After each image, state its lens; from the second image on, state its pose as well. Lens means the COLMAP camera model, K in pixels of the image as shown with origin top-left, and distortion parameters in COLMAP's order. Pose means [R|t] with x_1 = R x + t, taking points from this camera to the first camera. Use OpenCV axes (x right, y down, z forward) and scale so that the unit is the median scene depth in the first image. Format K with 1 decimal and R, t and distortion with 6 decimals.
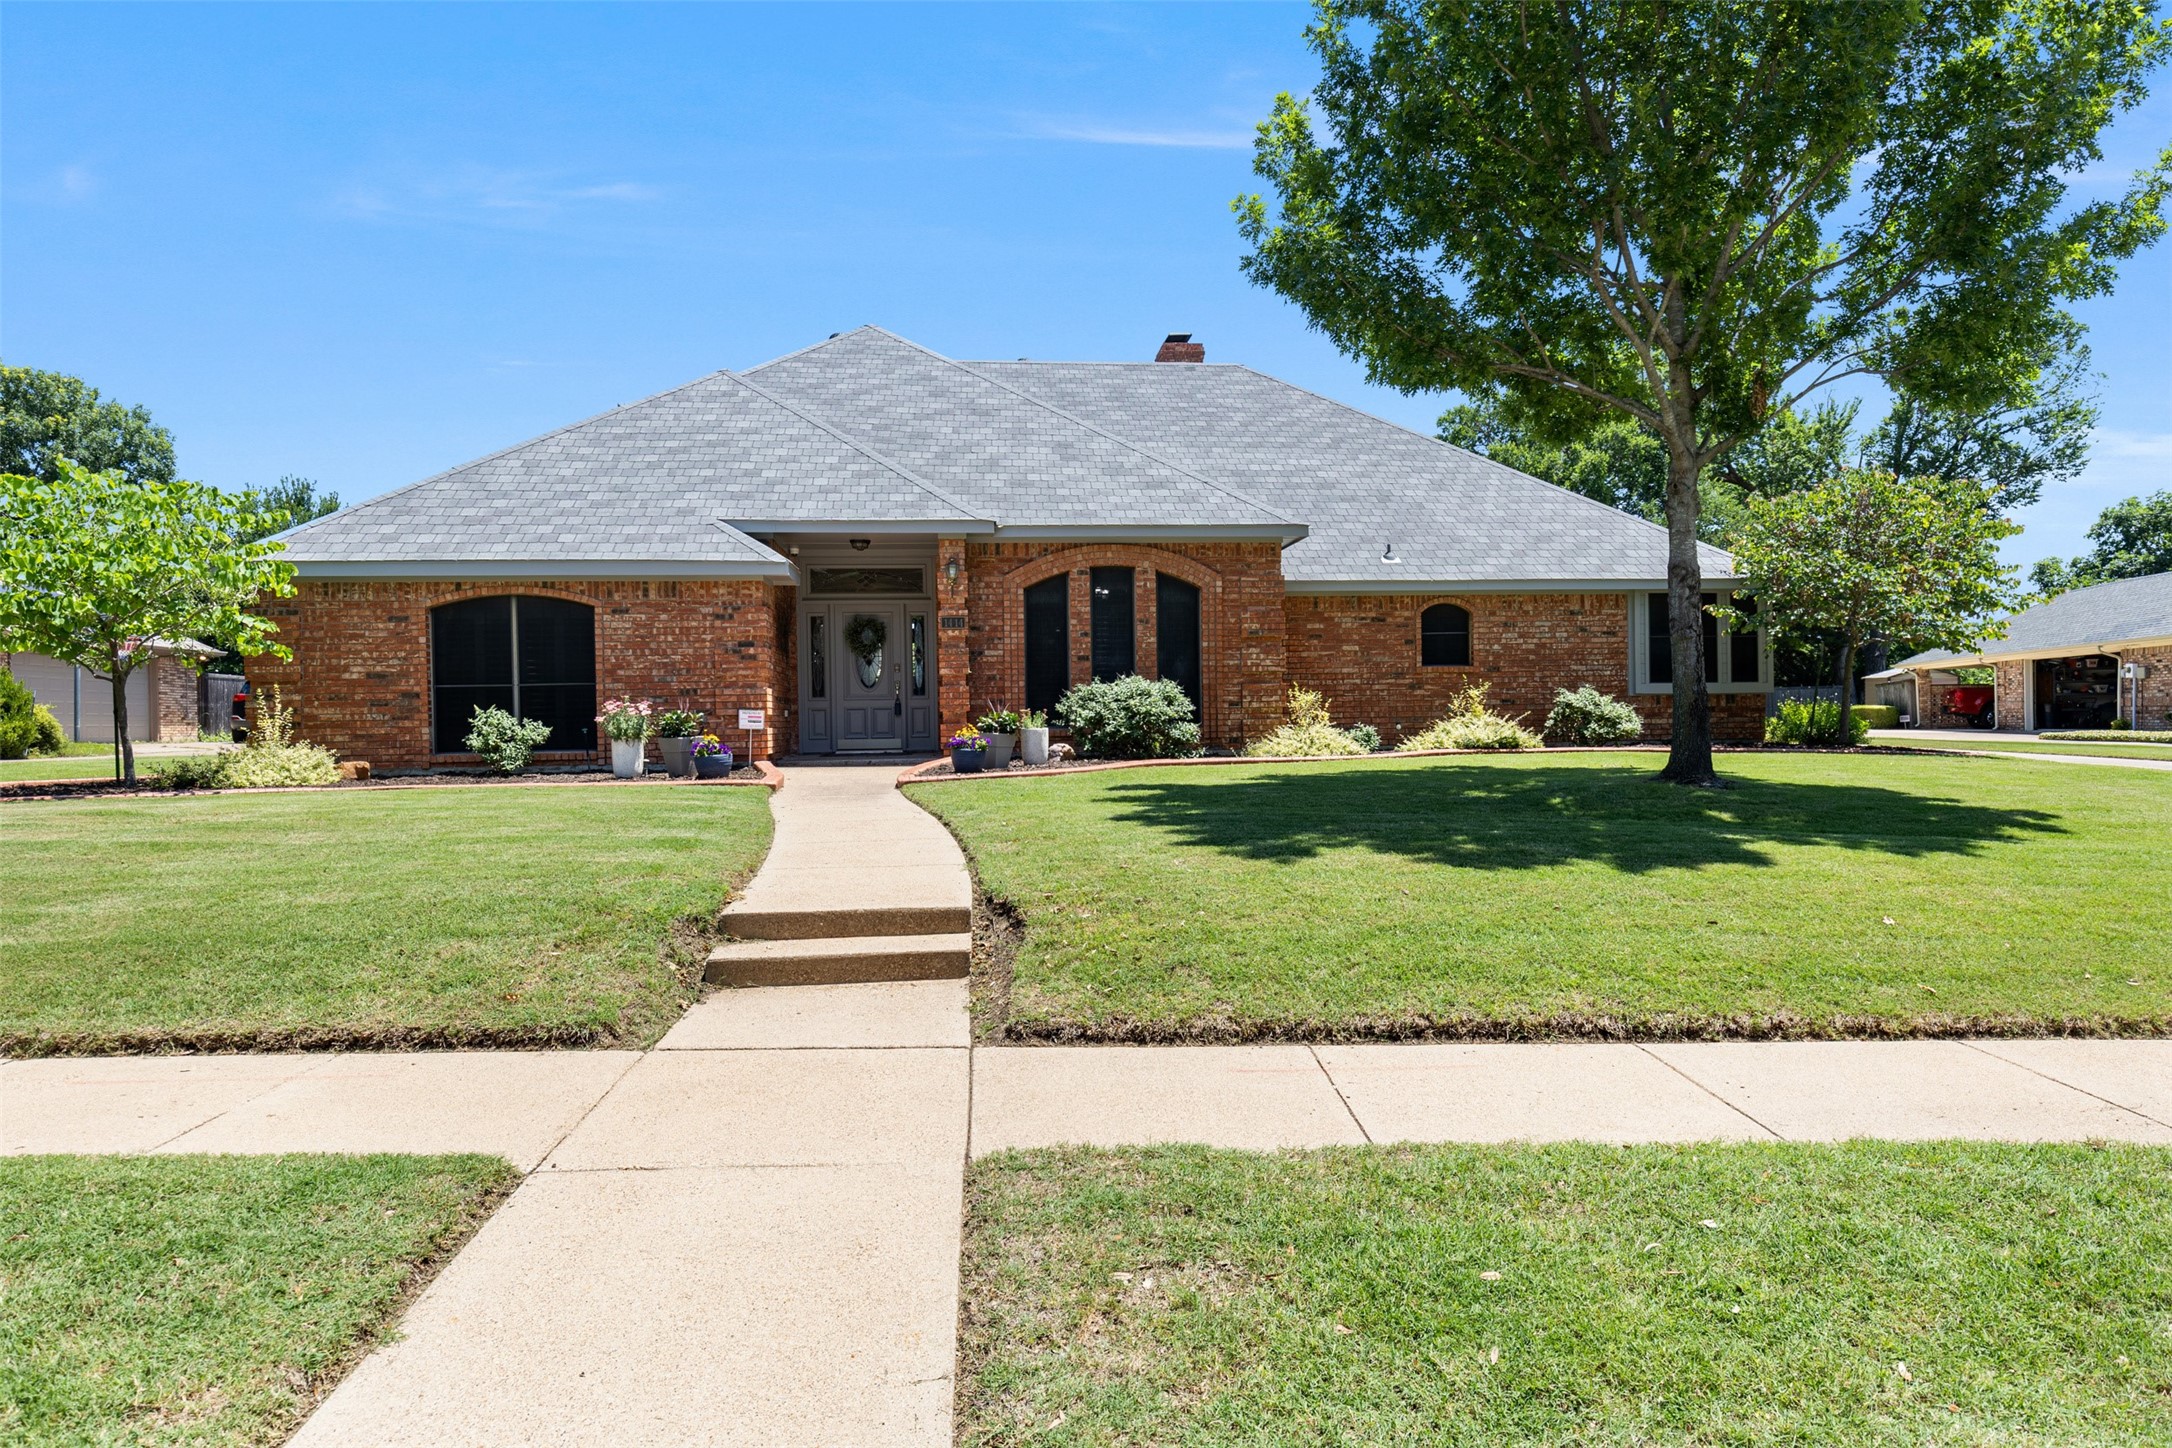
lens RADIAL K [[1213.4, 0, 1086.0], [0, 1213.4, 724.0], [0, 0, 1]] dist [0.006241, 0.001392]
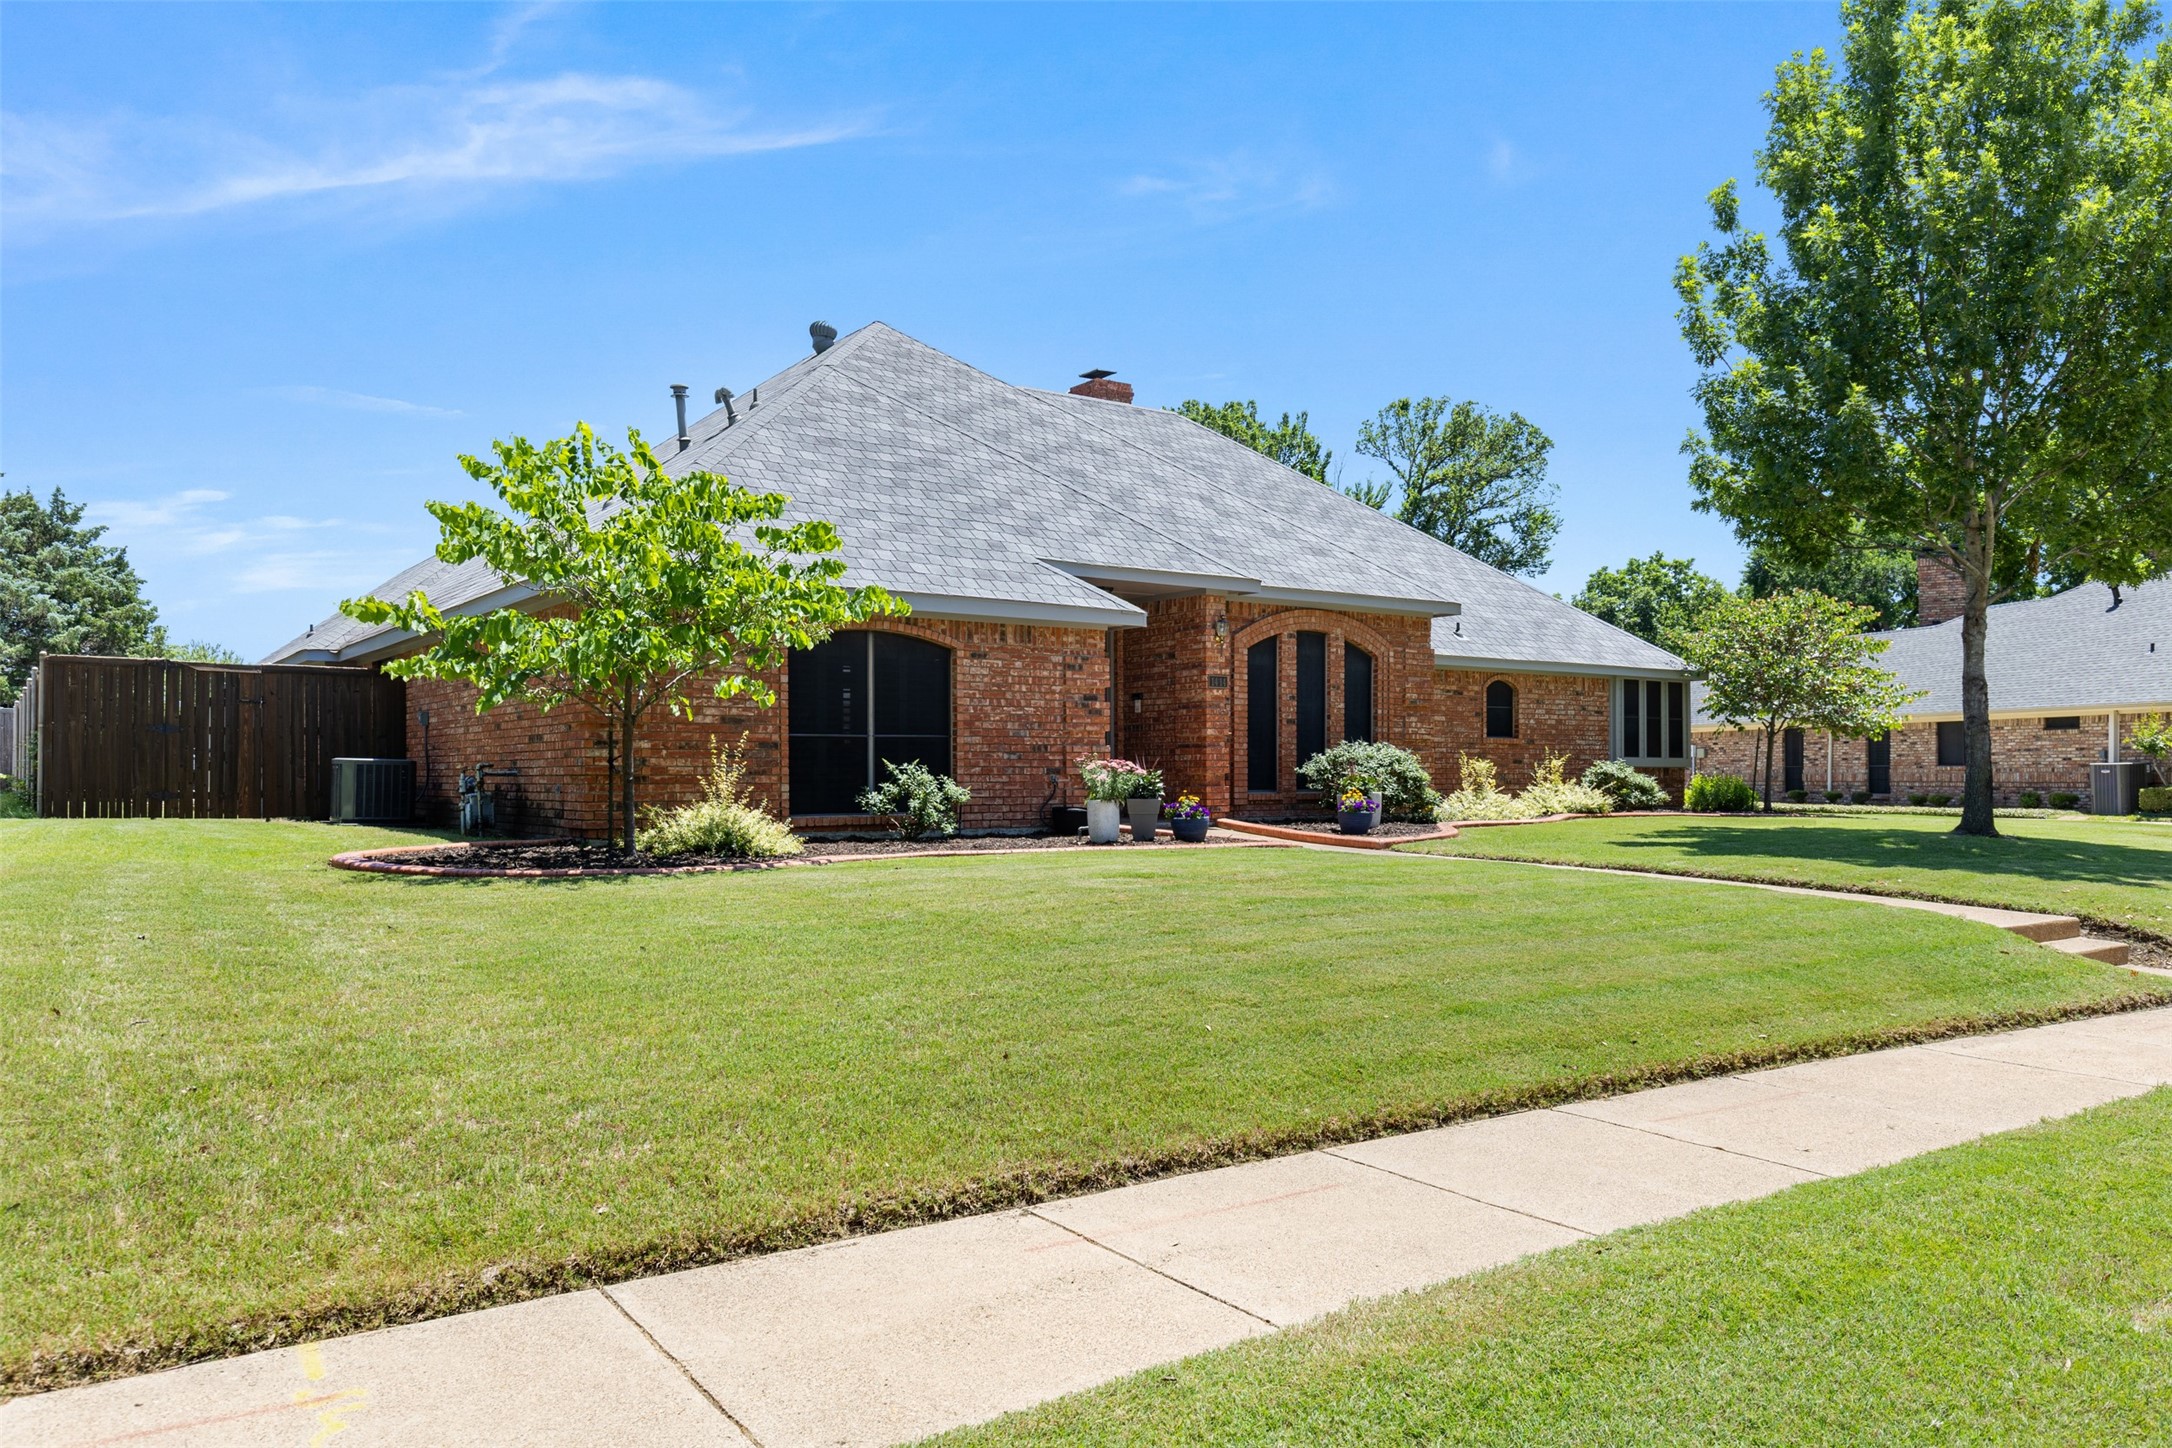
lens RADIAL K [[1478.9, 0, 1088.3], [0, 1478.9, 772.2], [0, 0, 1]] dist [0.000225, -0.000241]
pose [[0.879511, 0.015713, 0.475620, -0.734806], [-0.011020, 0.999859, -0.012655, 0.004537], [-0.475752, 0.005888, 0.879560, 0.011163]]
